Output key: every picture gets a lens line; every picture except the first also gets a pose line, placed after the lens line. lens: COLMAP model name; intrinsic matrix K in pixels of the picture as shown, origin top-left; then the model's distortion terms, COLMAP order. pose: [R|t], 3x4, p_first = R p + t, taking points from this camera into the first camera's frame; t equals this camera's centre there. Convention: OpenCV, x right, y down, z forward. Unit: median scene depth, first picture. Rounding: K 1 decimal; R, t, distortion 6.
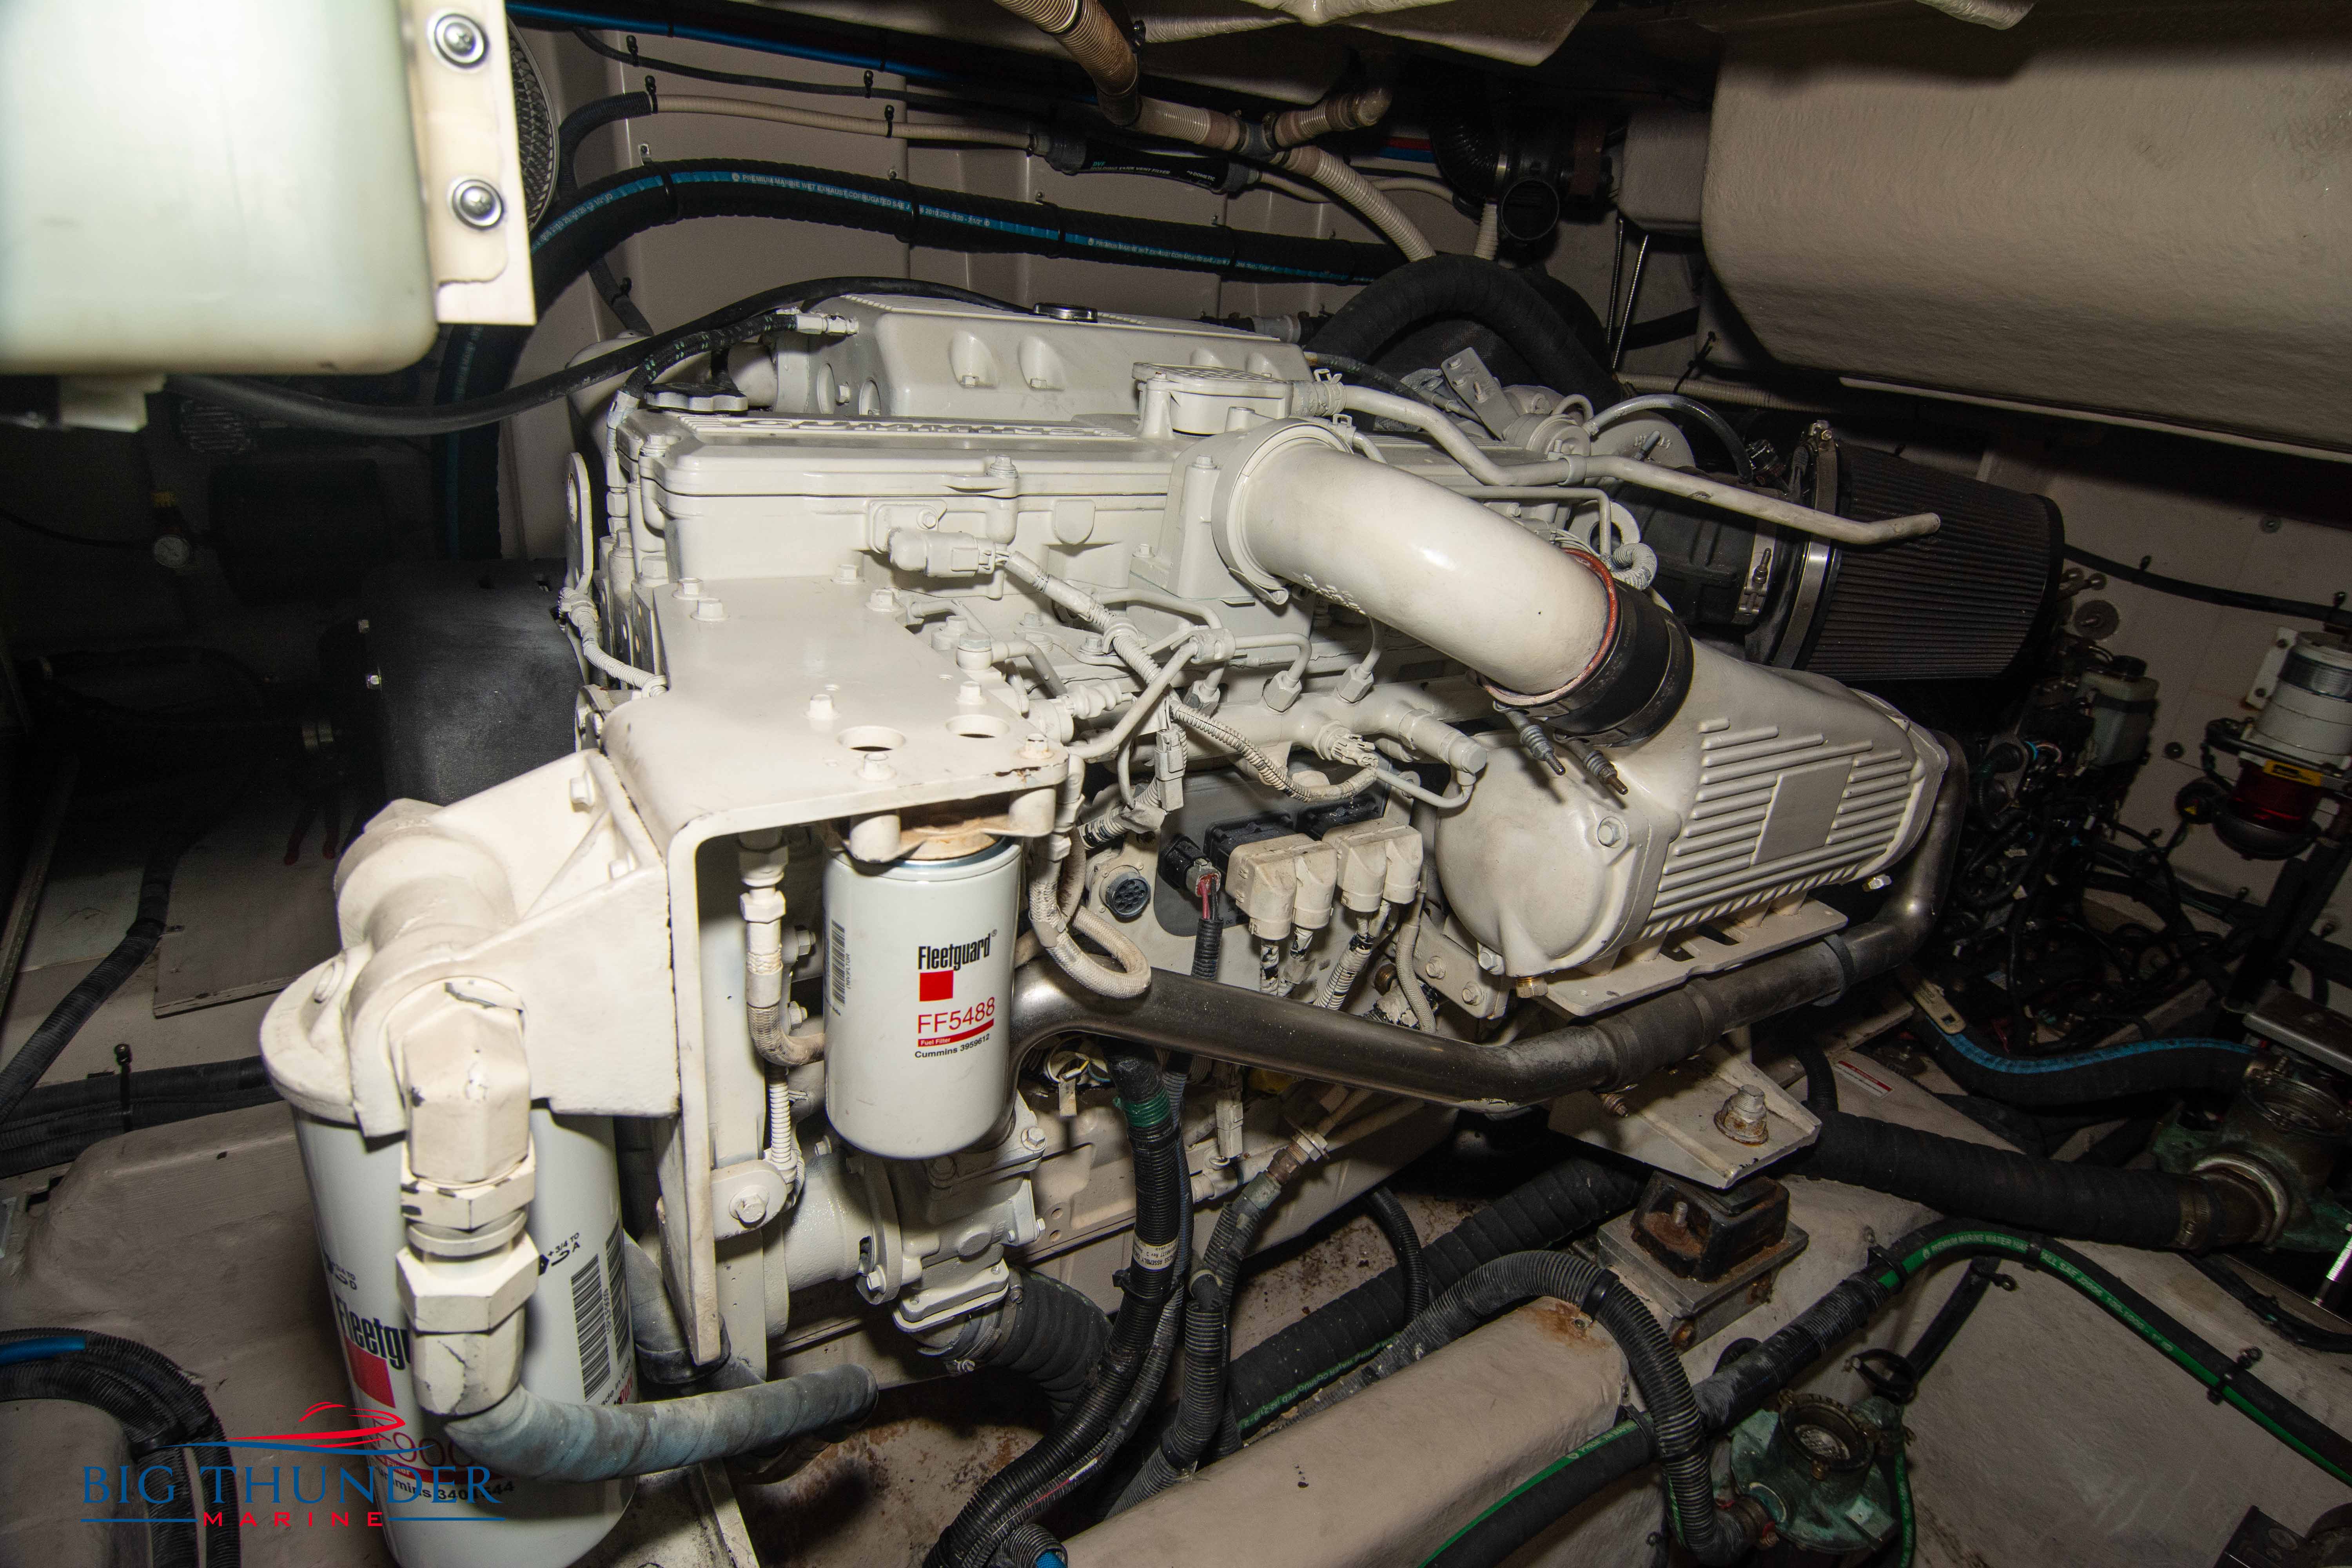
lens RADIAL K [[1250.6, 0, 1176.0], [0, 1250.6, 784.0], [0, 0, 1]] dist [-0.026224, -0.003191]
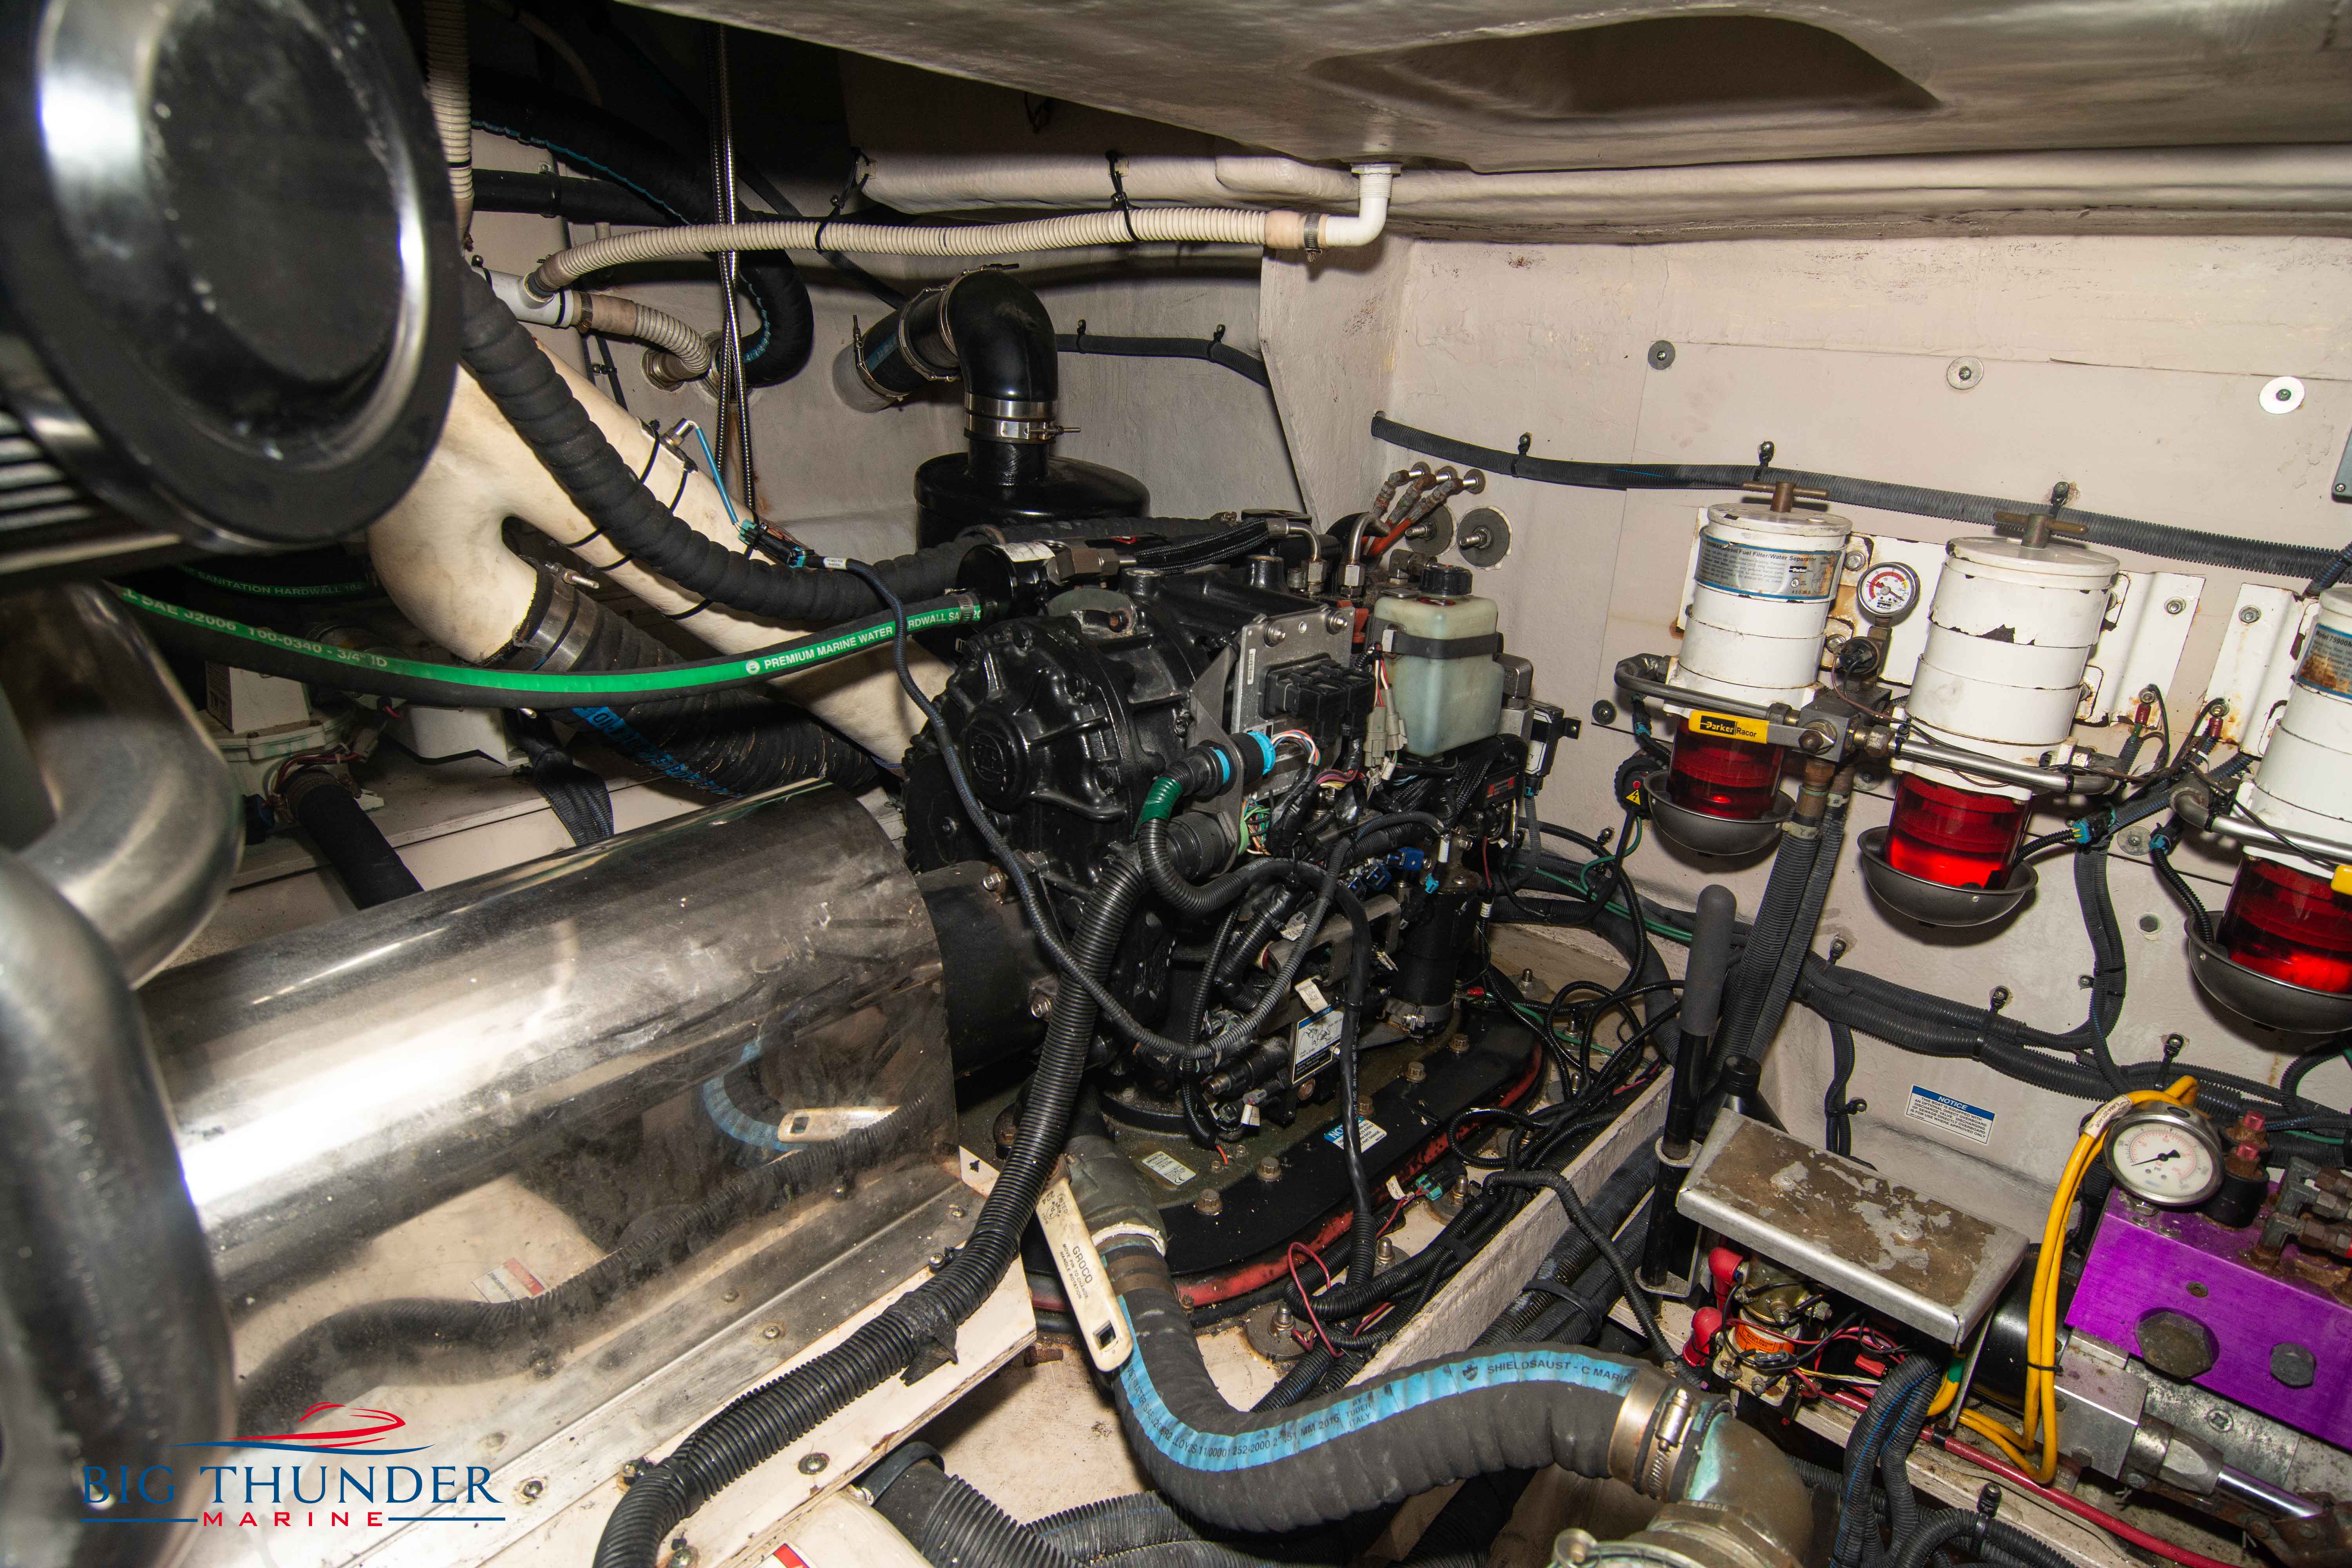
lens RADIAL K [[1250.6, 0, 1176.0], [0, 1250.6, 784.0], [0, 0, 1]] dist [-0.026224, -0.003191]
pose [[0.966083, -0.133290, 0.221171, 0.714986], [0.143619, 0.989141, -0.031219, -0.001070], [-0.214608, 0.061924, 0.974735, 0.640722]]
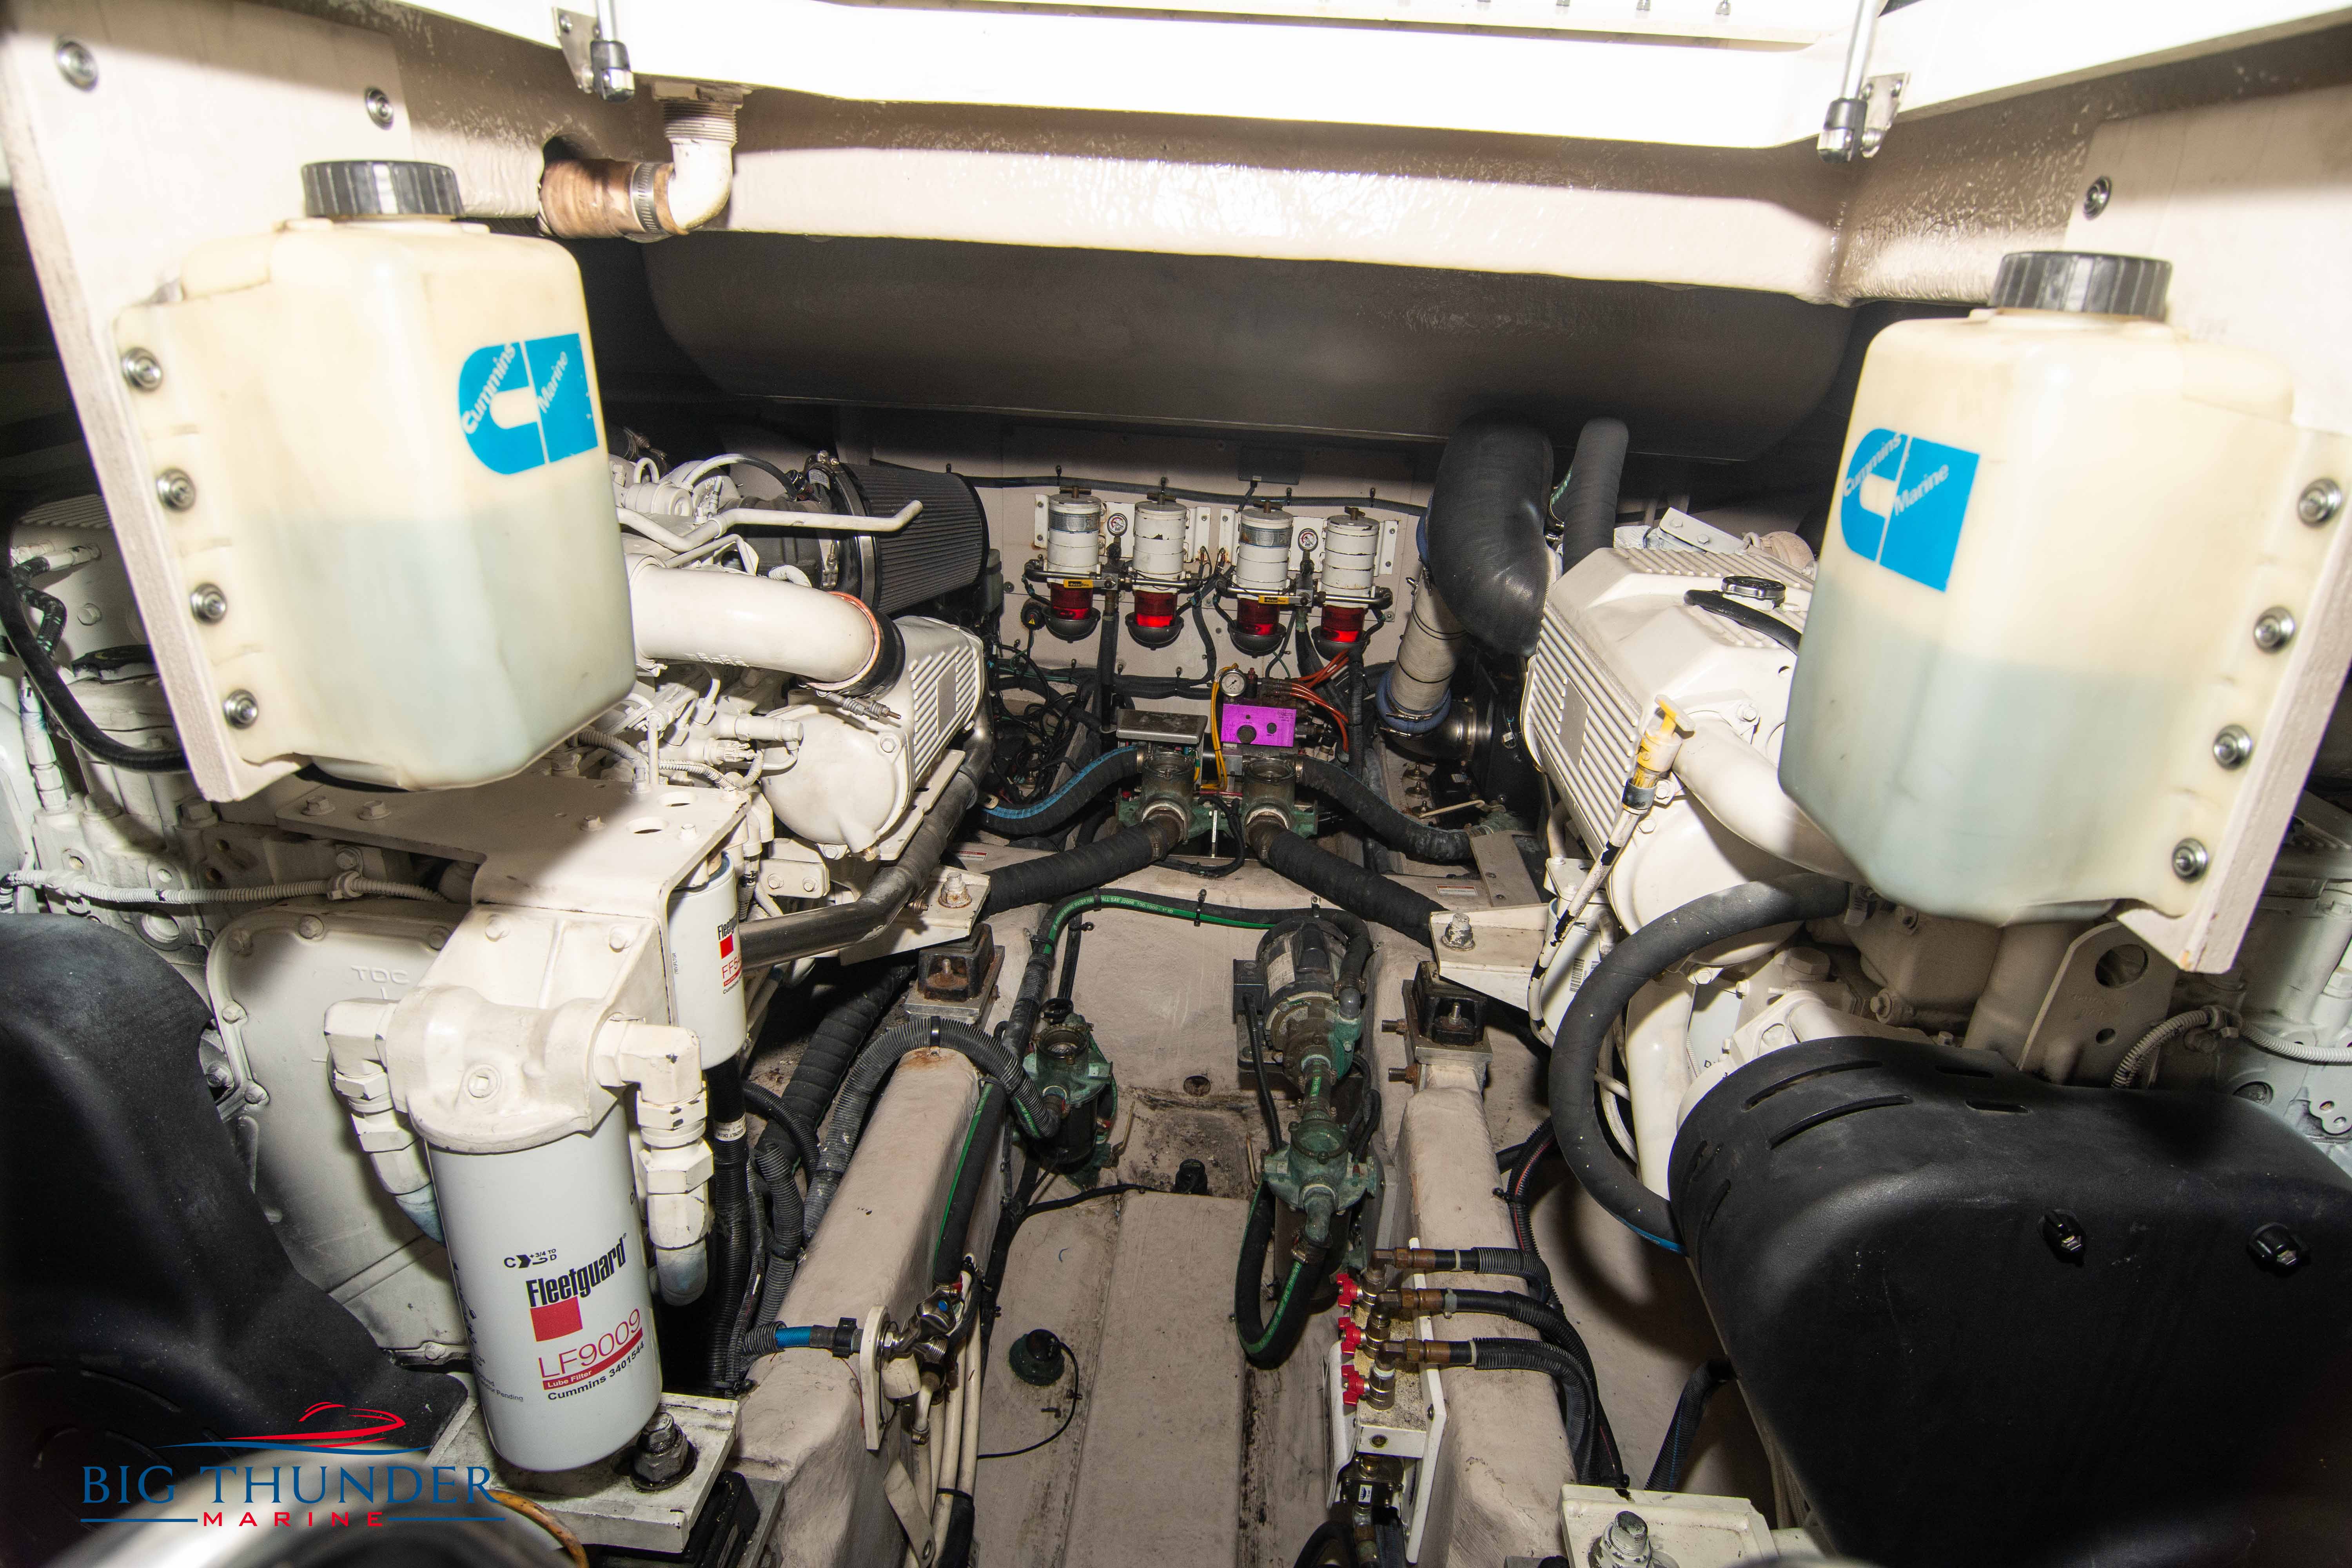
lens RADIAL K [[1250.6, 0, 1176.0], [0, 1250.6, 784.0], [0, 0, 1]] dist [-0.026224, -0.003191]
pose [[0.601712, -0.364511, 0.710686, -0.395222], [0.322136, 0.924963, 0.201672, -0.078690], [-0.730870, 0.107589, 0.673983, -0.255996]]
